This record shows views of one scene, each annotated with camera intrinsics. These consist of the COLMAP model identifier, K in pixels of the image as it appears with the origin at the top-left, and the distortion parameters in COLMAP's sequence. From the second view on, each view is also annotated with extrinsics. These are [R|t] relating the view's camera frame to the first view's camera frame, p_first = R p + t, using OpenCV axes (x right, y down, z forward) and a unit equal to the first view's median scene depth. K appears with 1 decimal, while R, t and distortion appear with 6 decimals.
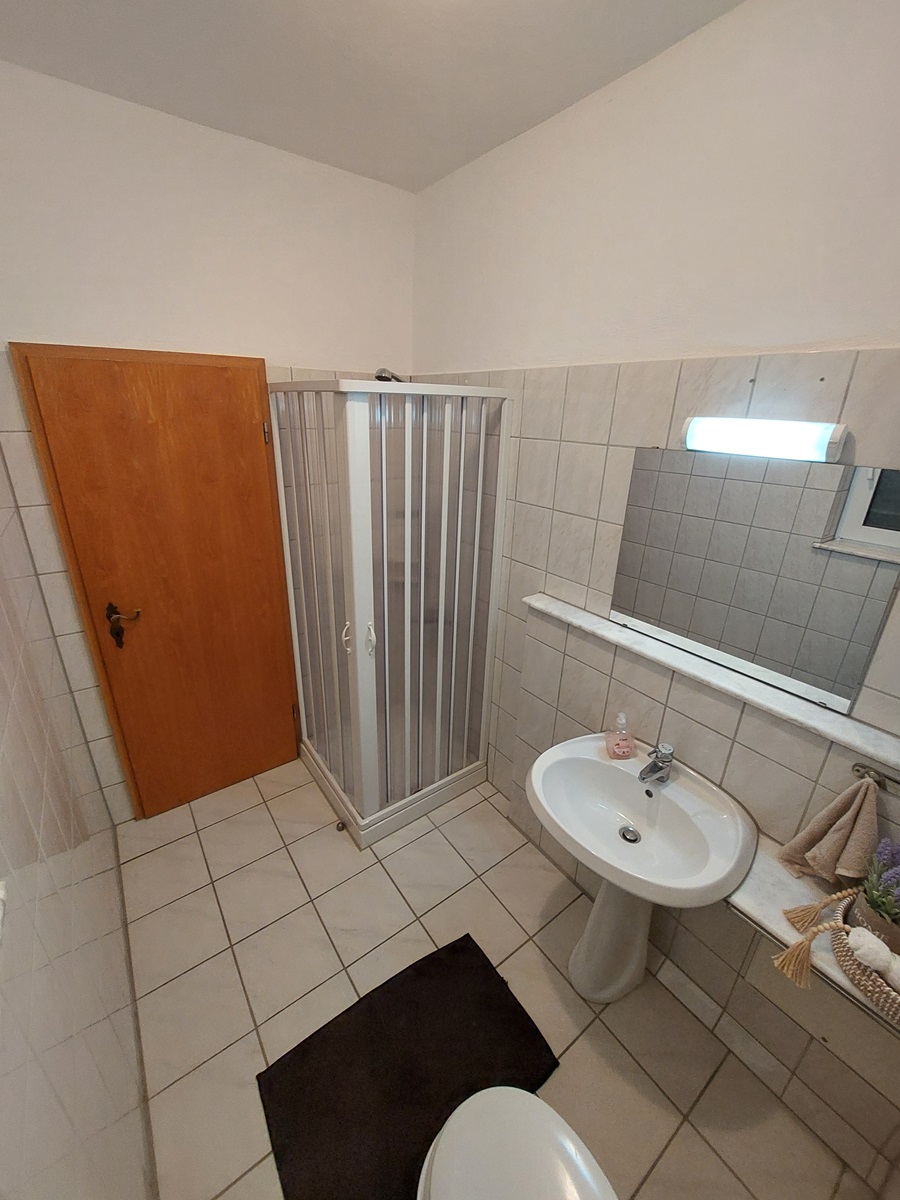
lens RADIAL K [[479.2, 0, 448.7], [0, 479.2, 598.6], [0, 0, 1]] dist [-0.001002, -0.000074]
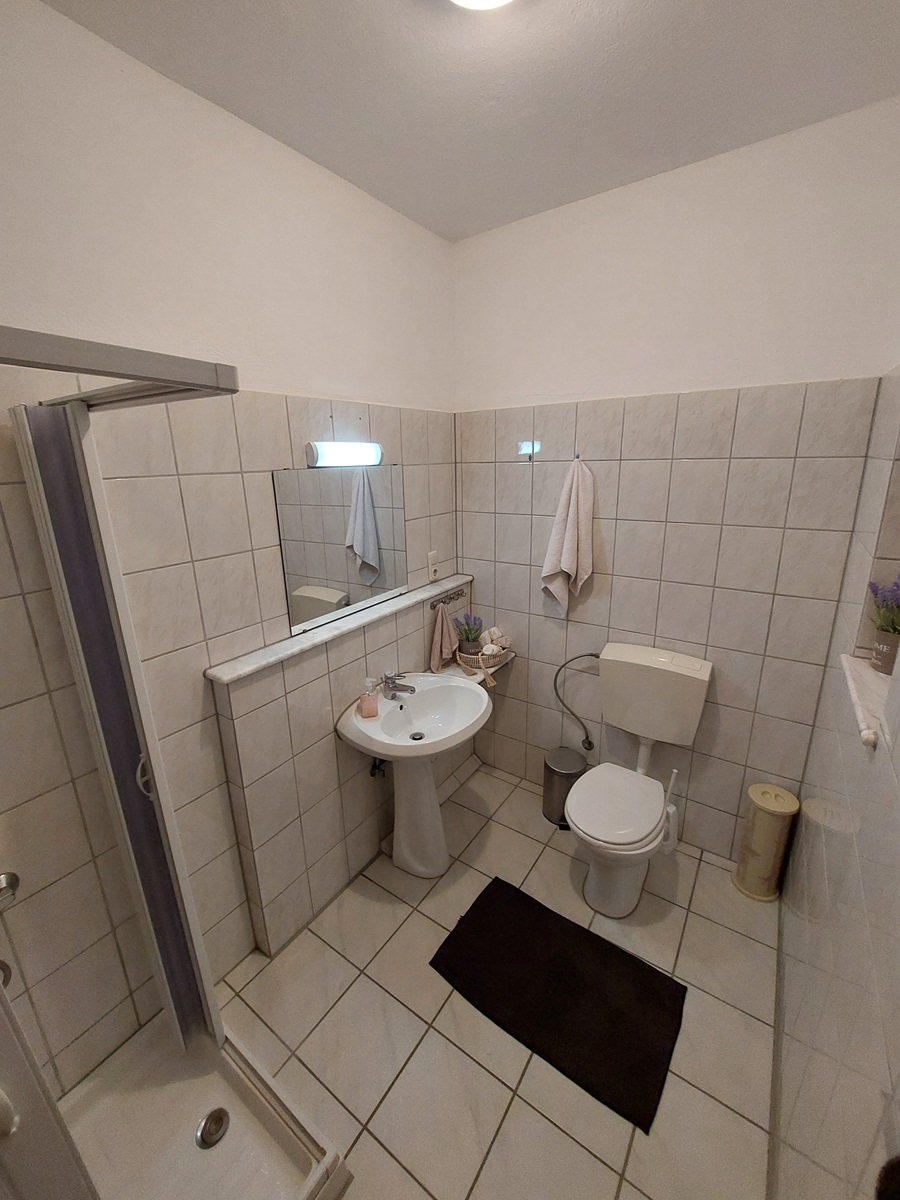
lens RADIAL K [[479.2, 0, 447.9], [0, 479.2, 590.7], [0, 0, 1]] dist [-0.001002, -0.000074]
pose [[-0.328623, -0.275485, 0.903391, -0.730948], [0.362108, 0.846668, 0.389910, -0.344375], [-0.872287, 0.455259, -0.178480, 0.917701]]
